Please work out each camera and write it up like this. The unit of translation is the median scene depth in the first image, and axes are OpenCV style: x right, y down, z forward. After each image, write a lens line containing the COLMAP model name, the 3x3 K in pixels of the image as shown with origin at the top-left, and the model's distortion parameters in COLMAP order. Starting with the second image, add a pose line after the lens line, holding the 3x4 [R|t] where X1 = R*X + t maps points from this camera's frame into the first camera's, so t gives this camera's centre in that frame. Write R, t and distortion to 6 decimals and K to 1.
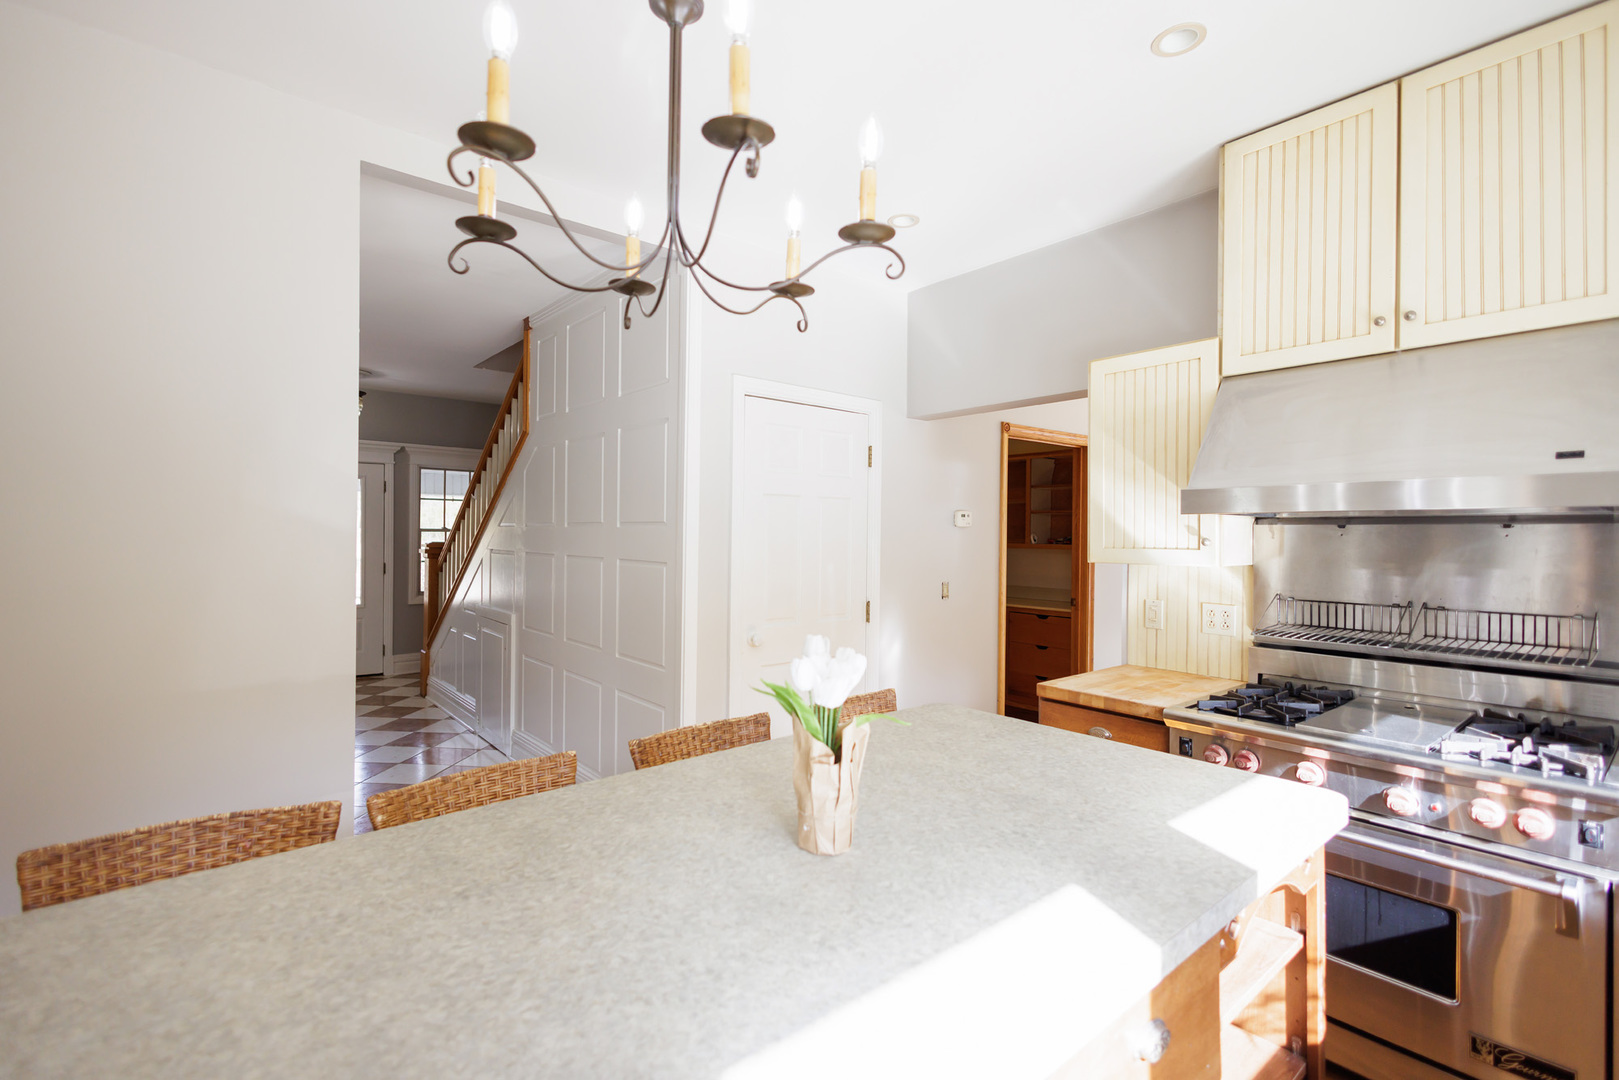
lens RADIAL K [[728.3, 0, 816.4], [0, 728.3, 531.3], [0, 0, 1]] dist [0.002864, 0.000518]
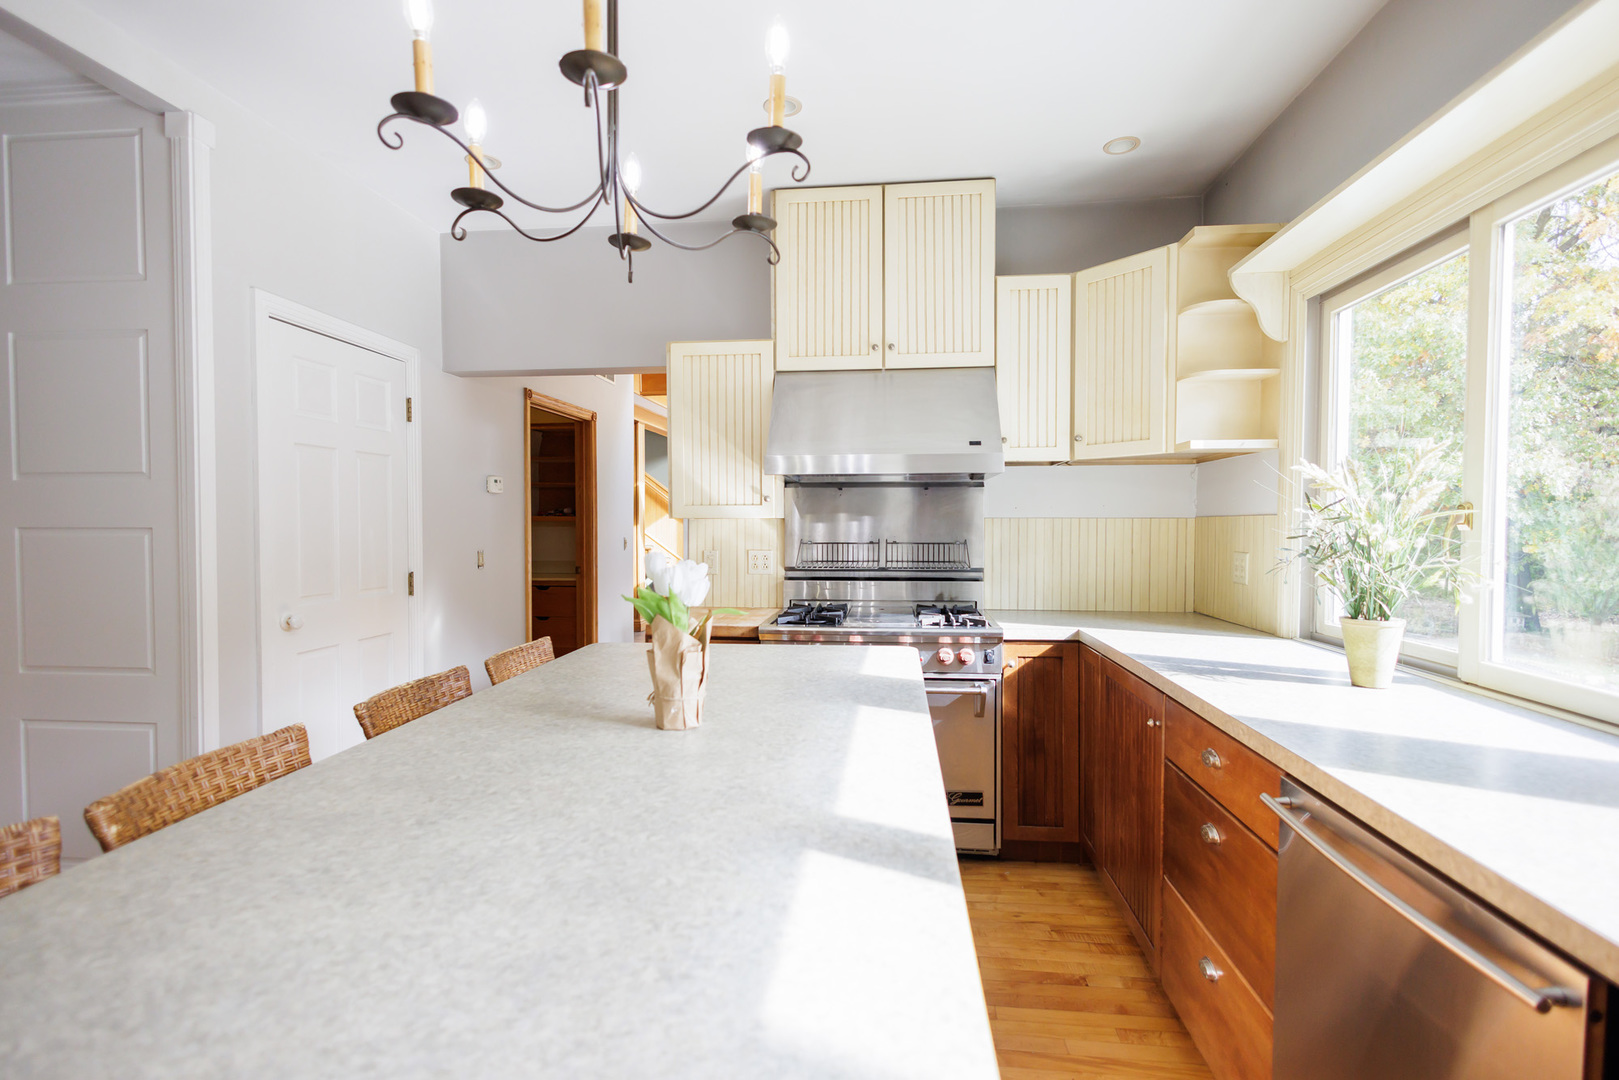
lens RADIAL K [[750.9, 0, 815.6], [0, 750.9, 543.1], [0, 0, 1]] dist [0.001068, 0.000515]
pose [[0.721058, -0.029572, 0.692244, -0.318076], [0.004057, 0.999252, 0.038462, 0.041062], [-0.692863, -0.024925, 0.720638, -0.016595]]
